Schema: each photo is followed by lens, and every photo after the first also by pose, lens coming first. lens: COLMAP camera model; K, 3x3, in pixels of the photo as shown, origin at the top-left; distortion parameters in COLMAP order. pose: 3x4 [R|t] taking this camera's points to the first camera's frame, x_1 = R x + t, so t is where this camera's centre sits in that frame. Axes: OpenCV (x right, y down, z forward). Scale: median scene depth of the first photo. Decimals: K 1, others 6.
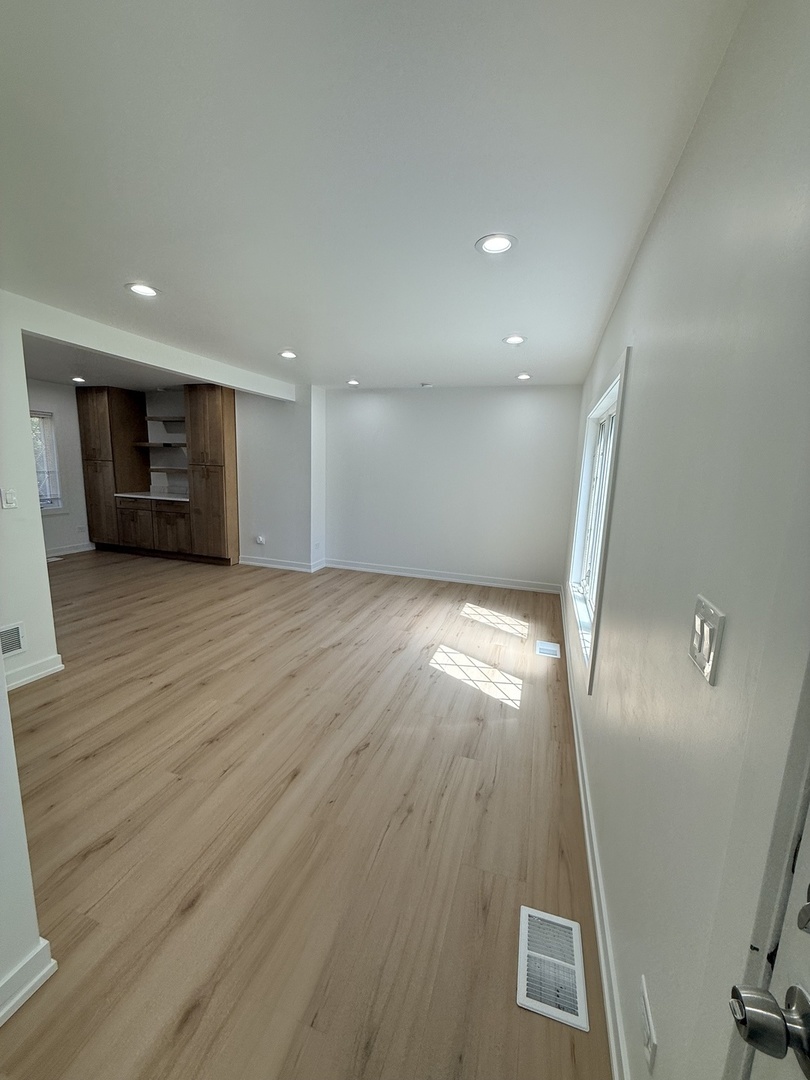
lens RADIAL K [[426.6, 0, 407.5], [0, 426.6, 535.5], [0, 0, 1]] dist [0.001951, 0.000162]
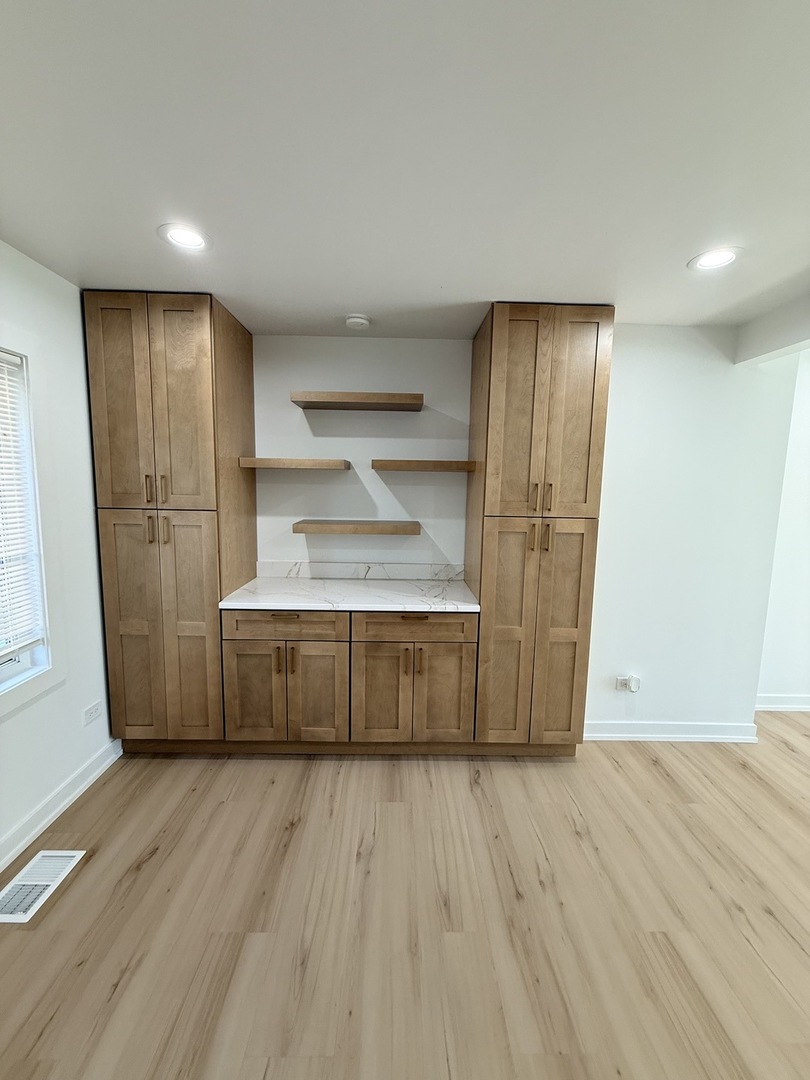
lens RADIAL K [[426.6, 0, 407.5], [0, 426.6, 535.5], [0, 0, 1]] dist [0.001951, 0.000162]
pose [[0.945791, -0.054600, 0.320154, -0.658993], [0.068244, 0.997170, -0.031545, -0.132742], [-0.317525, 0.051683, 0.946840, 0.623632]]
